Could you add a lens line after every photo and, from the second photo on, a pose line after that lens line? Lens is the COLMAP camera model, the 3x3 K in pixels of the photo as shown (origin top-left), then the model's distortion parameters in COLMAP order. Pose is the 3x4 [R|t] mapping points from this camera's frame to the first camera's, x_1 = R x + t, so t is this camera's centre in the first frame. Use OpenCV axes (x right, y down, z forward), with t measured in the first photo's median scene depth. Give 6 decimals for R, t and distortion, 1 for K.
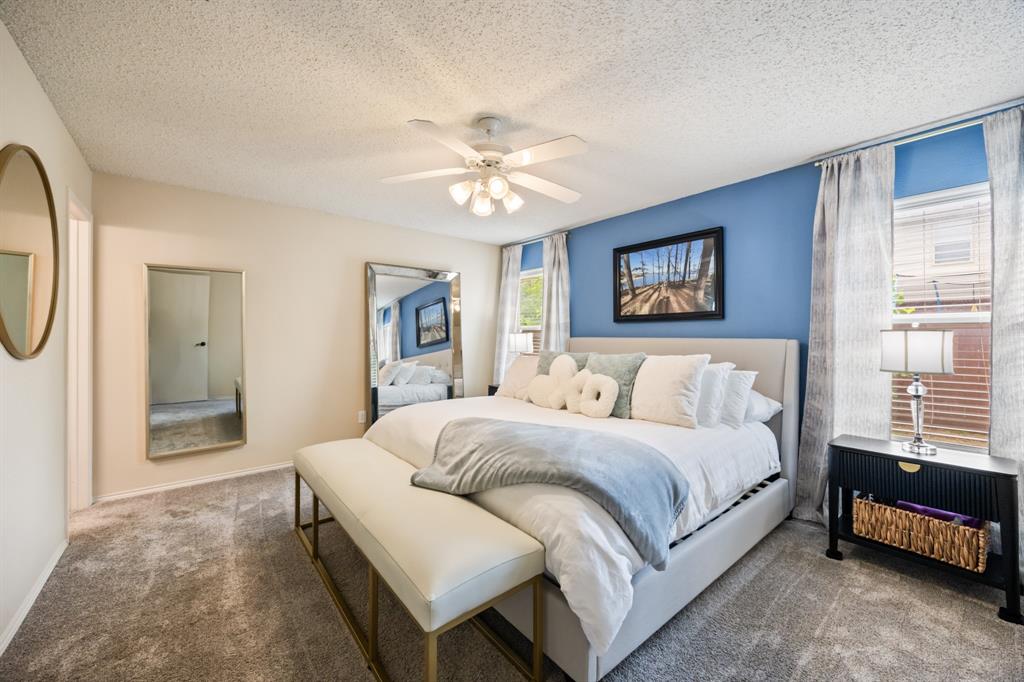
lens RADIAL K [[391.6, 0, 518.3], [0, 391.6, 324.2], [0, 0, 1]] dist [-0.000106, -0.000720]
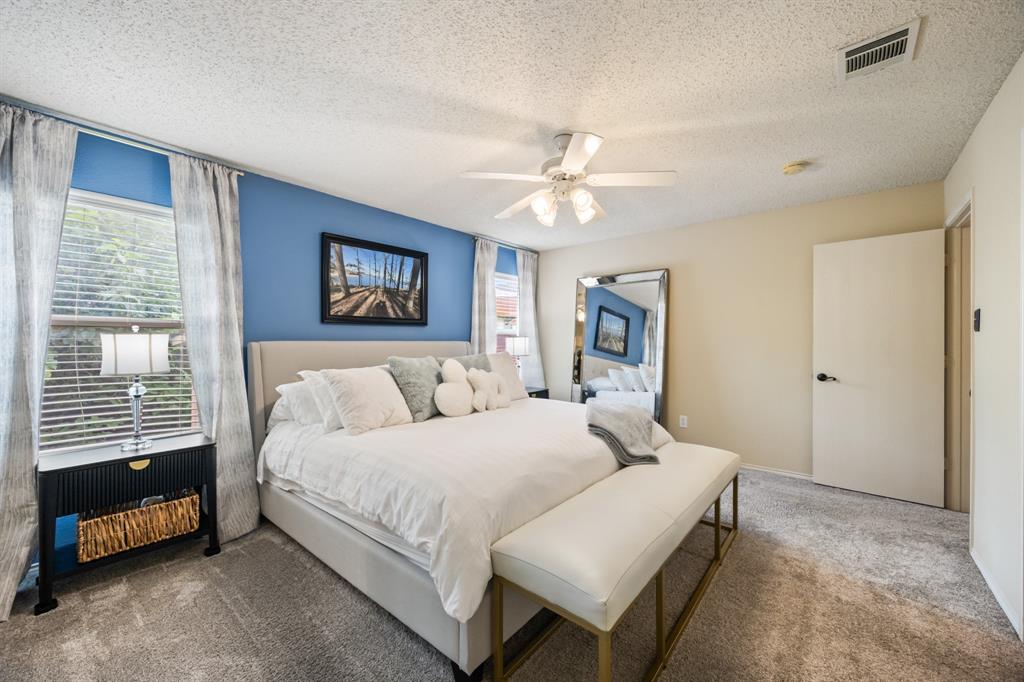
lens RADIAL K [[391.6, 0, 513.5], [0, 391.6, 344.6], [0, 0, 1]] dist [-0.000106, -0.000720]
pose [[-0.164317, -0.015232, 0.986290, -0.680988], [-0.030698, 0.999475, 0.010321, 0.022720], [-0.985930, -0.028582, -0.164698, 0.797412]]
